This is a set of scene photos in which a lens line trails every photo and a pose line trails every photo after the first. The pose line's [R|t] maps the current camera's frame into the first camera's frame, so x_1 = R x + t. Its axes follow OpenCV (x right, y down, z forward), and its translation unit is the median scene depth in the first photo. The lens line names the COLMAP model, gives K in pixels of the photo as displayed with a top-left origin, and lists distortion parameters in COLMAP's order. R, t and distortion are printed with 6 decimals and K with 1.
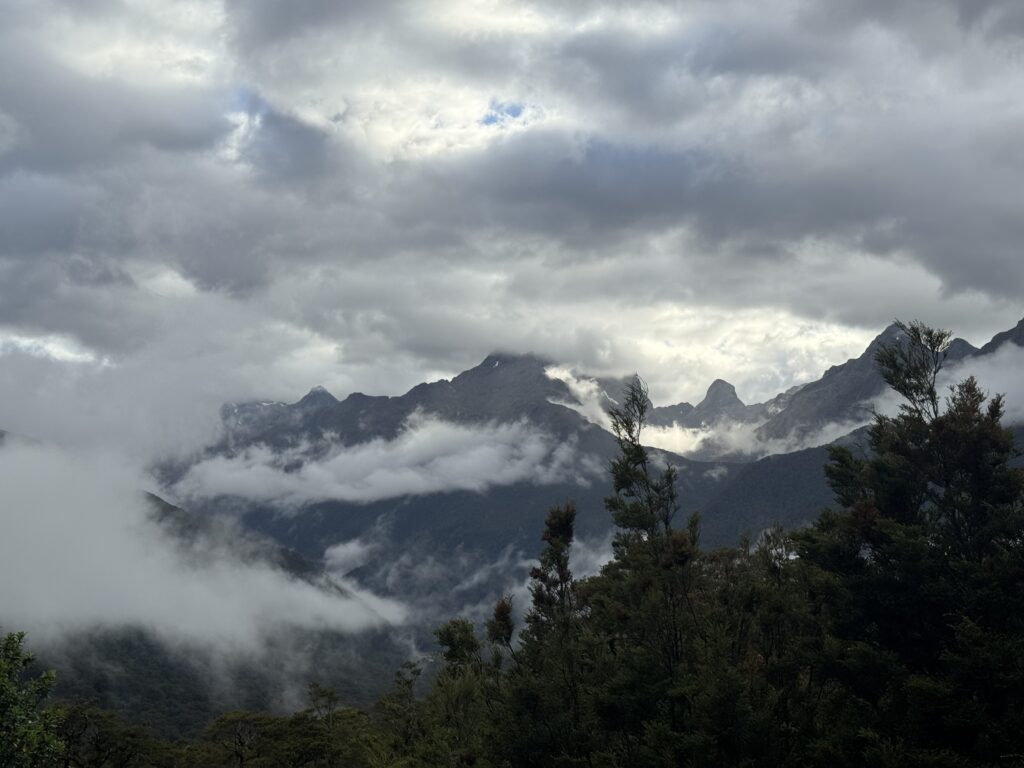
lens RADIAL K [[1423.3, 0, 512.0], [0, 1423.3, 384.0], [0, 0, 1]] dist [0.002599, 0.940613]
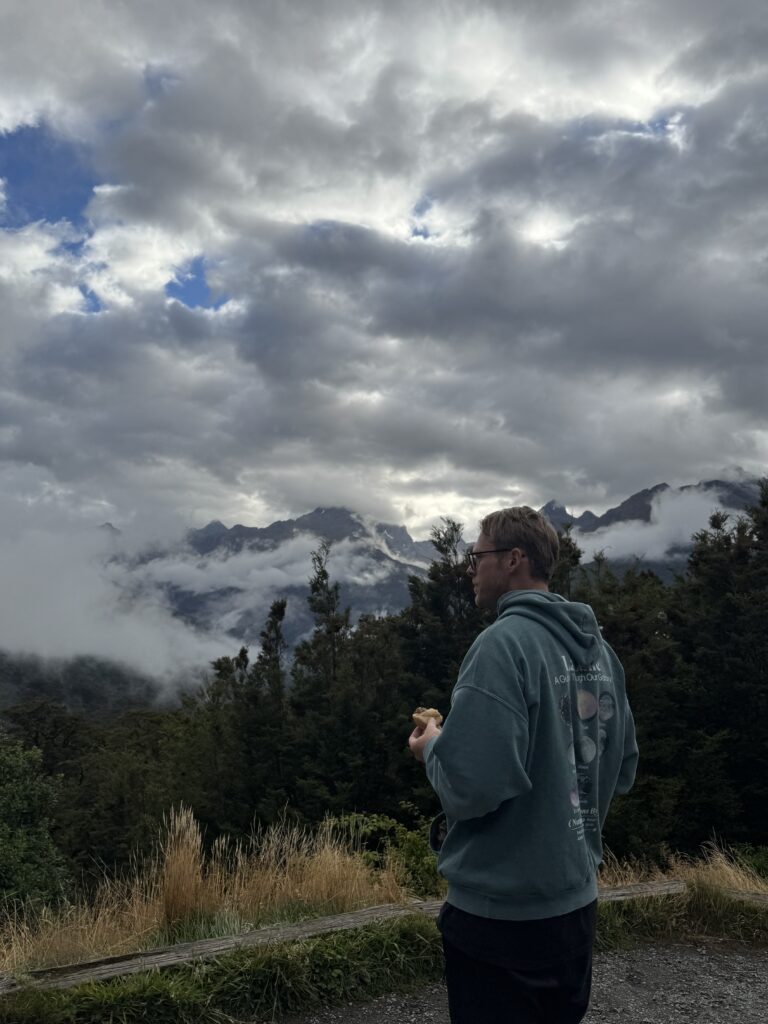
lens RADIAL K [[836.6, 0, 384.0], [0, 836.6, 512.0], [0, 0, 1]] dist [0.089447, -0.000643]
pose [[0.996896, 0.048063, 0.062356, 0.097612], [-0.047083, 0.998745, -0.017107, -0.021406], [-0.063100, 0.014118, 0.997907, -0.157750]]
